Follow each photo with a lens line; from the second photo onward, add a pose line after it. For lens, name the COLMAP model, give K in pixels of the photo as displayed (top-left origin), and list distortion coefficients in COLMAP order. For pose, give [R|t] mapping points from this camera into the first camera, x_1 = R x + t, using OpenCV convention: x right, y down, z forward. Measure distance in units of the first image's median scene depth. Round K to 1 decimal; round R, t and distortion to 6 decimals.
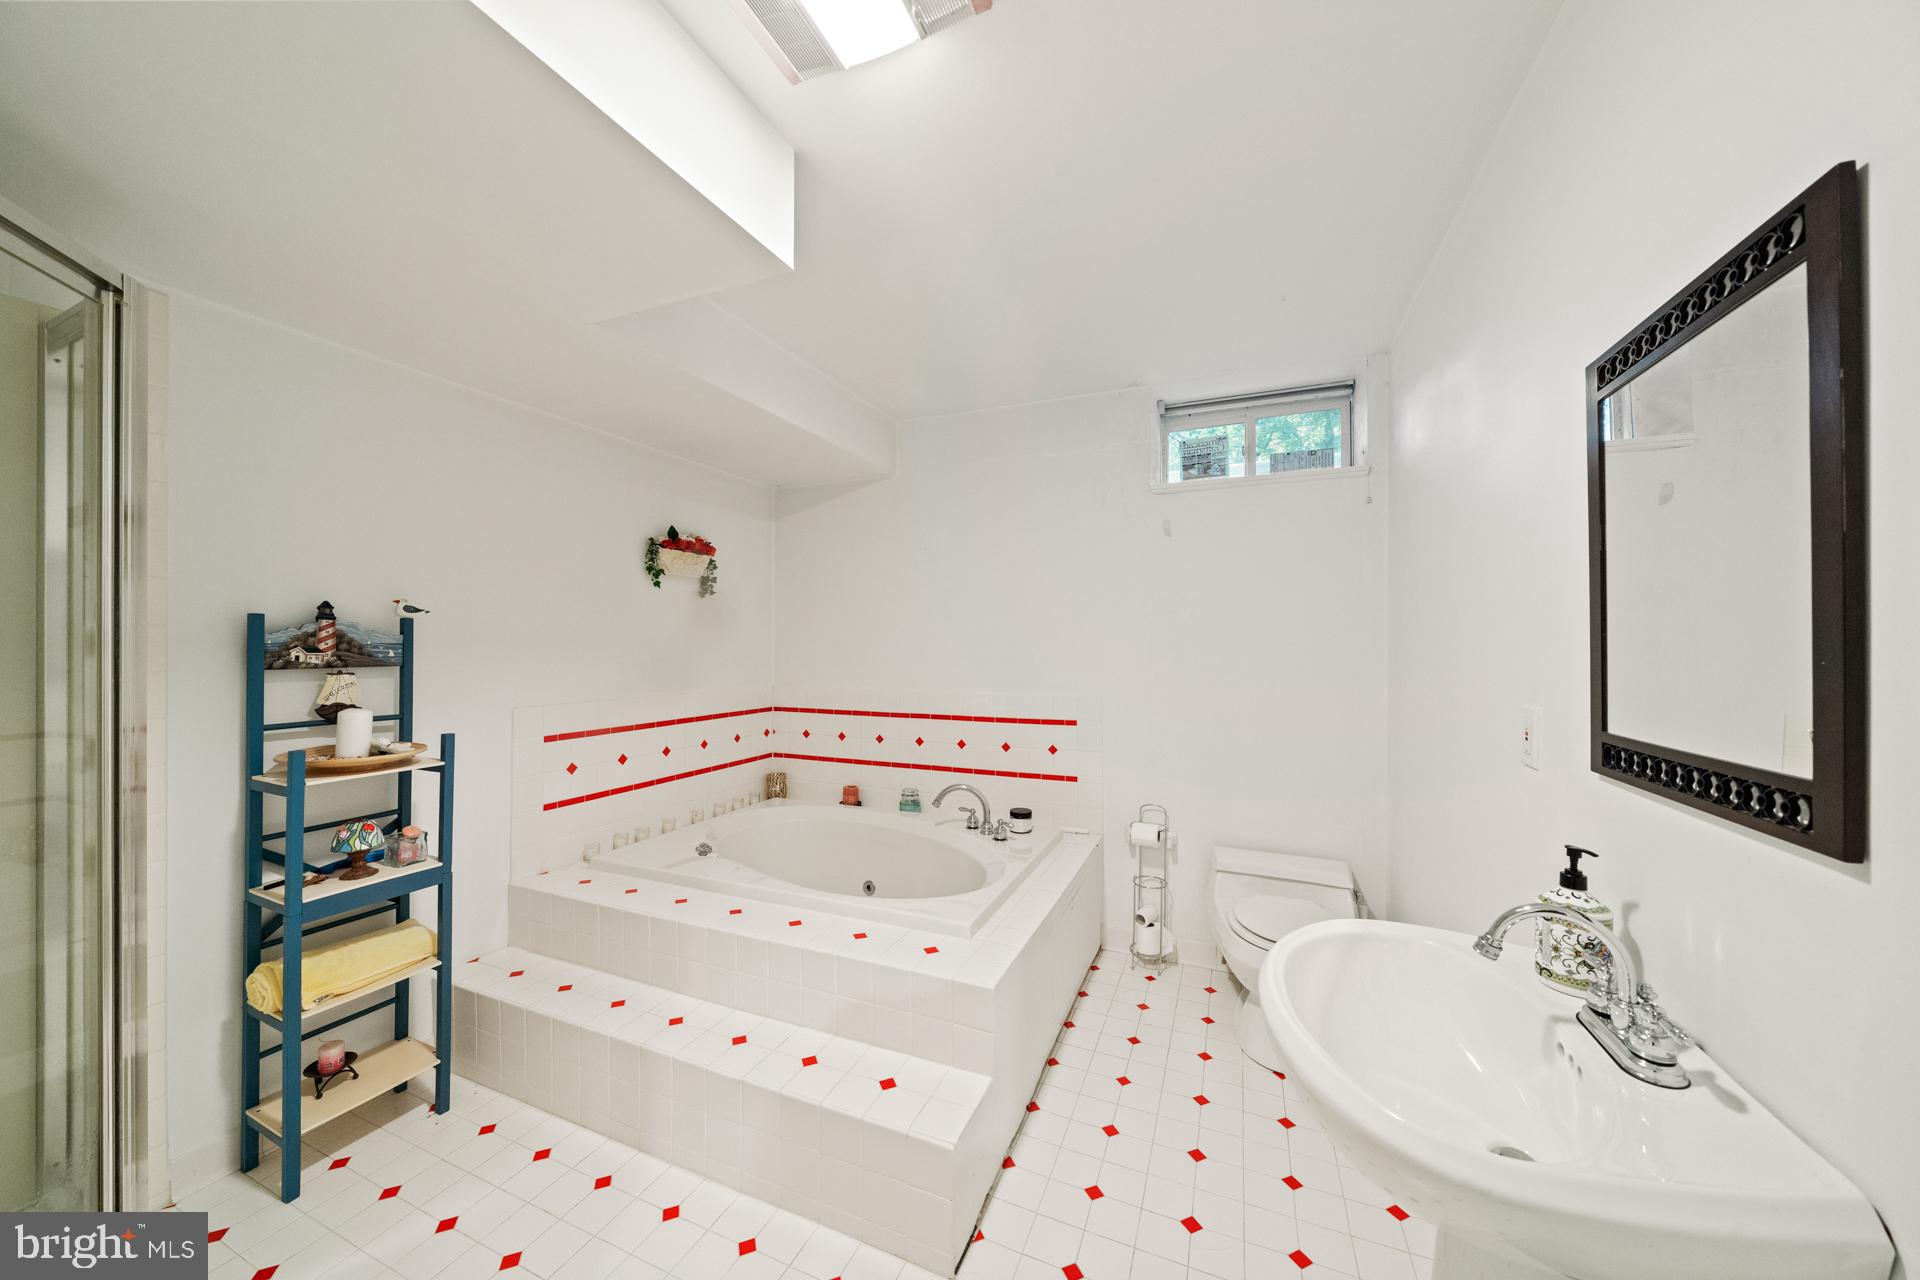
lens RADIAL K [[659.4, 0, 966.0], [0, 659.4, 643.0], [0, 0, 1]] dist [-0.008507, -0.000136]
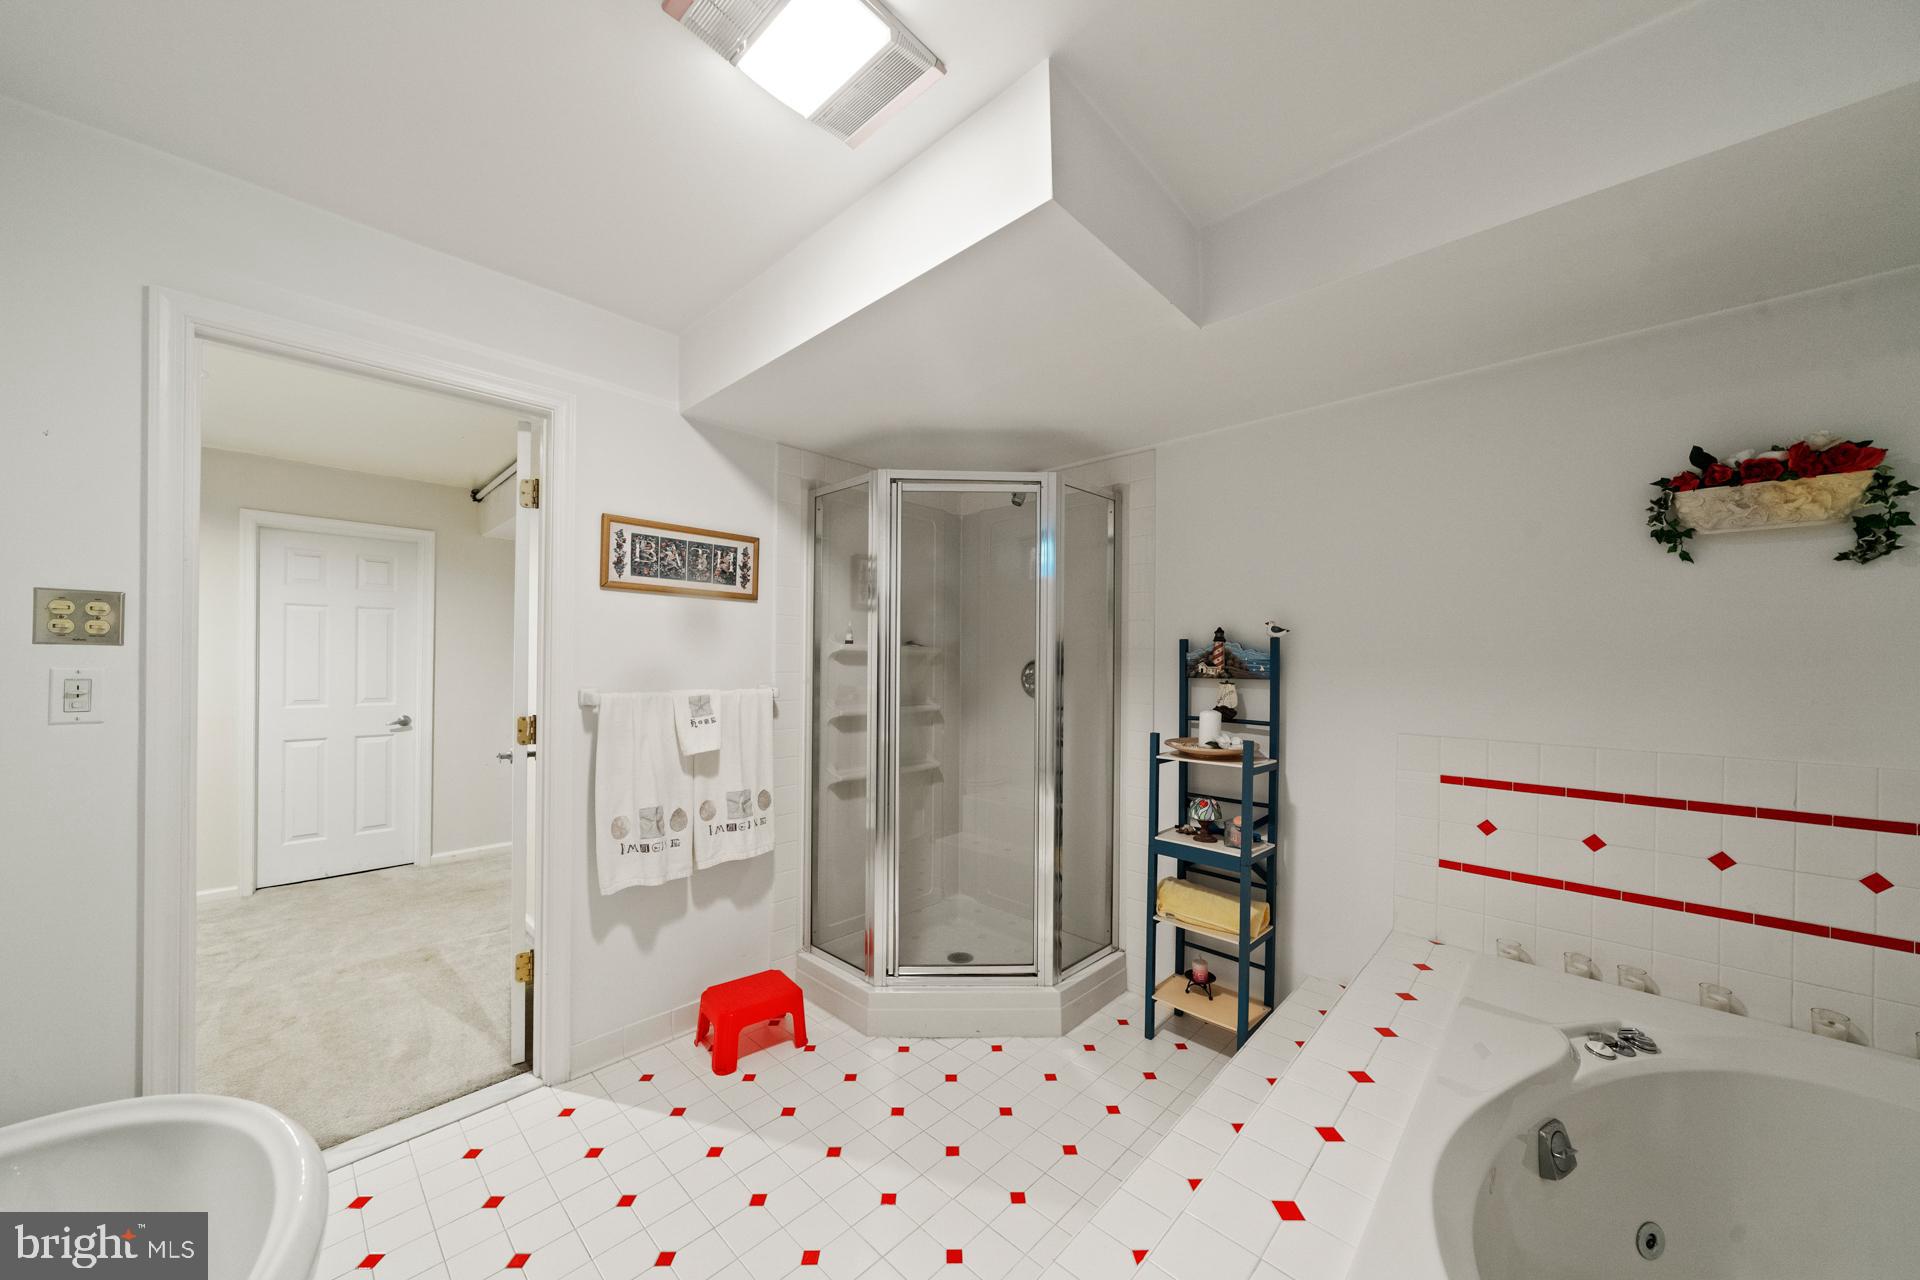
lens RADIAL K [[661.2, 0, 964.6], [0, 661.2, 653.3], [0, 0, 1]] dist [0.000093, -0.000035]
pose [[-0.353191, -0.006003, -0.935532, 0.421680], [-0.001399, 0.999982, -0.005888, -0.003294], [0.935550, -0.000771, -0.353193, 0.941027]]
